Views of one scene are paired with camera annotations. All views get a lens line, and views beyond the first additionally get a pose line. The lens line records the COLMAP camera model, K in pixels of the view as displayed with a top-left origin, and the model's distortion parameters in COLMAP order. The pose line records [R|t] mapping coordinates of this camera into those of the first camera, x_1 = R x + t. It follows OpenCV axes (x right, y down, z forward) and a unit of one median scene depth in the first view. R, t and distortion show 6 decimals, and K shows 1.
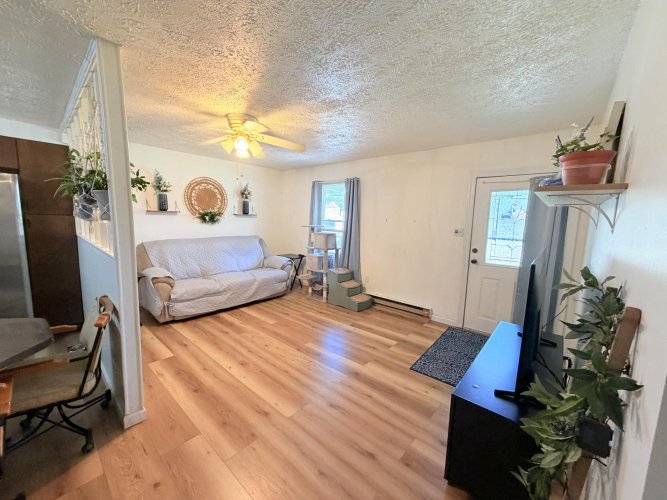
lens RADIAL K [[266.5, 0, 336.3], [0, 266.5, 251.0], [0, 0, 1]] dist [0.001402, -0.000389]
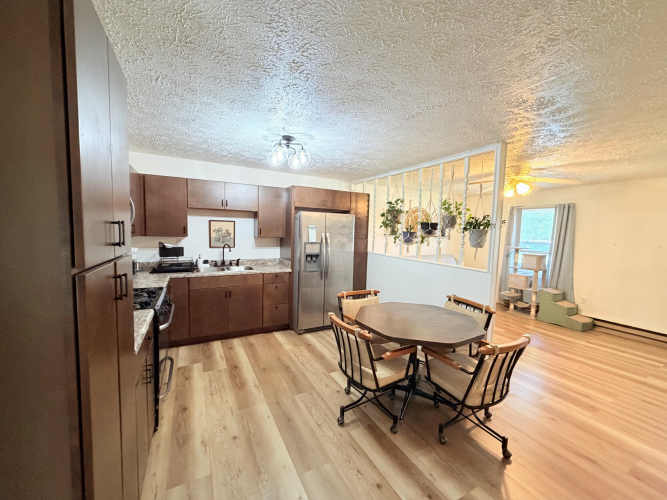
lens RADIAL K [[266.5, 0, 330.6], [0, 266.5, 253.2], [0, 0, 1]] dist [0.001402, -0.000389]
pose [[0.927994, 0.022334, -0.371924, -0.465256], [-0.040695, 0.998306, -0.041590, 0.005929], [0.370365, 0.053731, 0.927331, -0.357508]]
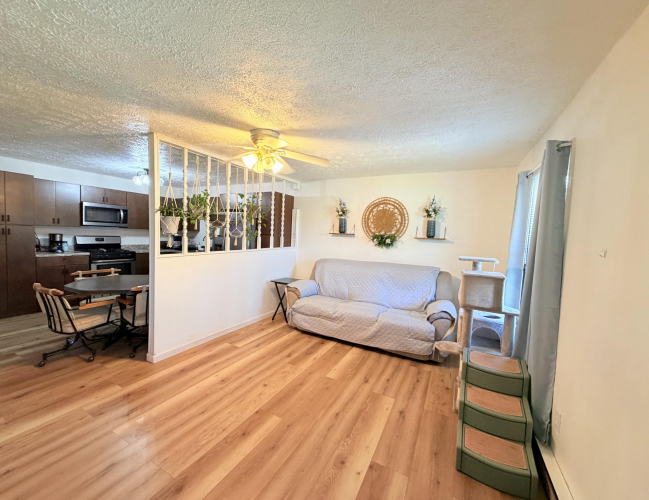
lens RADIAL K [[268.8, 0, 311.6], [0, 268.8, 251.4], [0, 0, 1]] dist [0.001502, 0.000098]
pose [[0.208722, 0.053895, -0.976489, 0.435293], [-0.157363, 0.987321, 0.020856, -0.081570], [0.965232, 0.149310, 0.214556, 0.667173]]
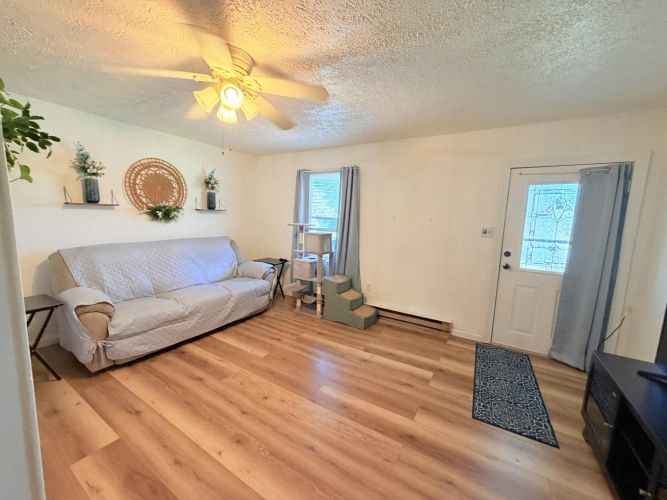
lens RADIAL K [[266.5, 0, 335.5], [0, 266.5, 250.9], [0, 0, 1]] dist [0.001402, -0.000389]
pose [[0.986734, -0.016824, 0.161470, -0.140258], [0.014838, 0.999799, 0.013498, -0.027017], [-0.161665, -0.010924, 0.986785, 0.214080]]
